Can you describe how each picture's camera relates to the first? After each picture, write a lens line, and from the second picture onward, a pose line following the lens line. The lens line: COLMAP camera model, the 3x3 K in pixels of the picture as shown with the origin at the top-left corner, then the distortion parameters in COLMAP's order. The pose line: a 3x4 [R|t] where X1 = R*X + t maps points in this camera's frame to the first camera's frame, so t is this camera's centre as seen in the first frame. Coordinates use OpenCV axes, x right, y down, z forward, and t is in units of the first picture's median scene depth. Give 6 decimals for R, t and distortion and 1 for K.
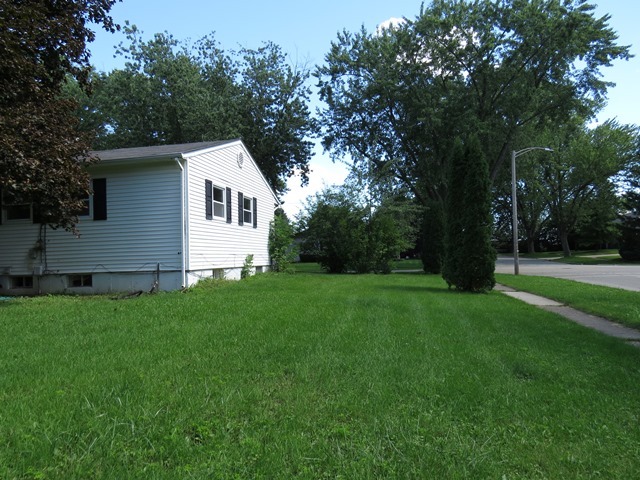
lens RADIAL K [[469.7, 0, 320.0], [0, 469.7, 240.0], [0, 0, 1]] dist [0.003810, 0.002178]
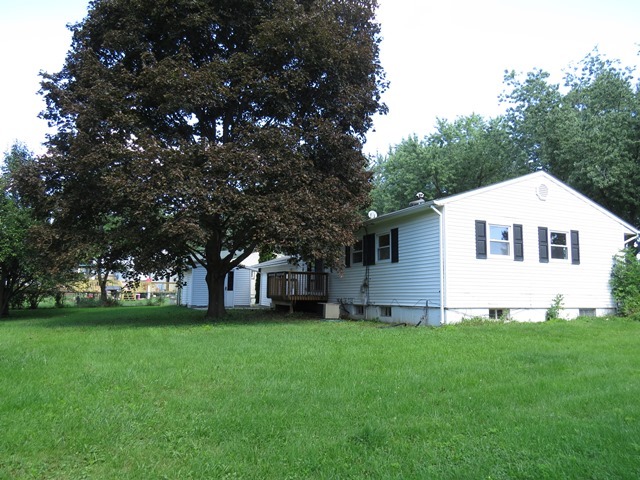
lens RADIAL K [[469.7, 0, 320.0], [0, 469.7, 240.0], [0, 0, 1]] dist [0.003810, 0.002178]
pose [[0.584592, -0.061874, -0.808965, 0.389534], [0.003220, 0.997257, -0.073949, -0.010384], [0.811321, 0.040625, 0.583188, 0.119796]]
